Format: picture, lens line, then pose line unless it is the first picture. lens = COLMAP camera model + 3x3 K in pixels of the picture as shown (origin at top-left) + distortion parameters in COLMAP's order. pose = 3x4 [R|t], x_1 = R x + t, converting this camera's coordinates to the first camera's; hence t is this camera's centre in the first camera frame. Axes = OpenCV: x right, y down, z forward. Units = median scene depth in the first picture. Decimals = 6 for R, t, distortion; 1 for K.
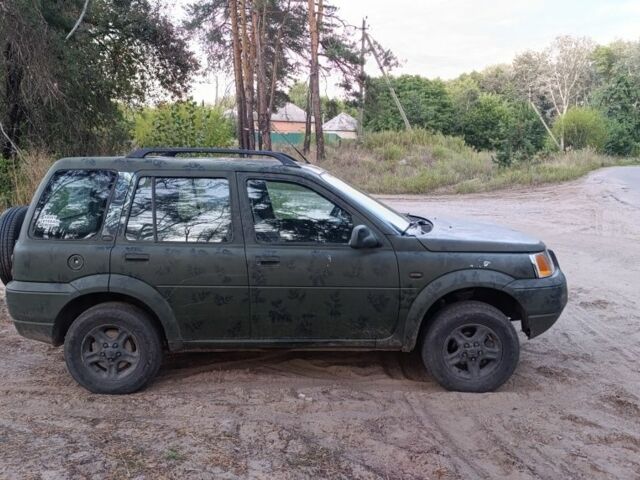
lens RADIAL K [[595.1, 0, 318.4], [0, 595.1, 241.0], [0, 0, 1]] dist [0.025801, 0.000000]
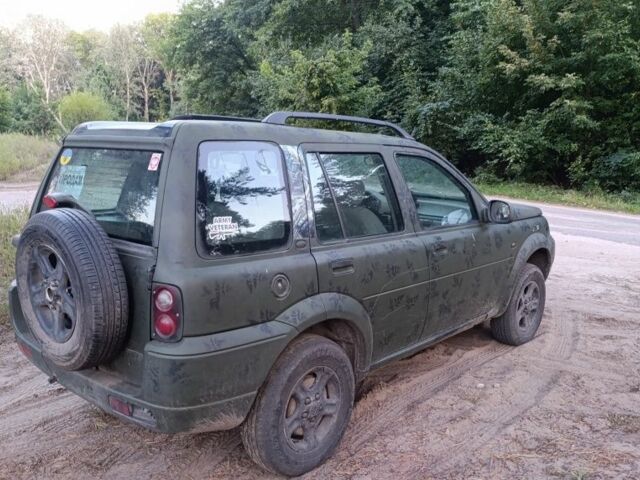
lens RADIAL K [[595.1, 0, 319.6], [0, 595.1, 239.4], [0, 0, 1]] dist [0.025801, 0.000000]
pose [[0.662512, -0.108910, 0.741091, -0.816764], [0.093012, 0.993677, 0.062880, -0.048044], [-0.743254, 0.027271, 0.668453, 0.522905]]
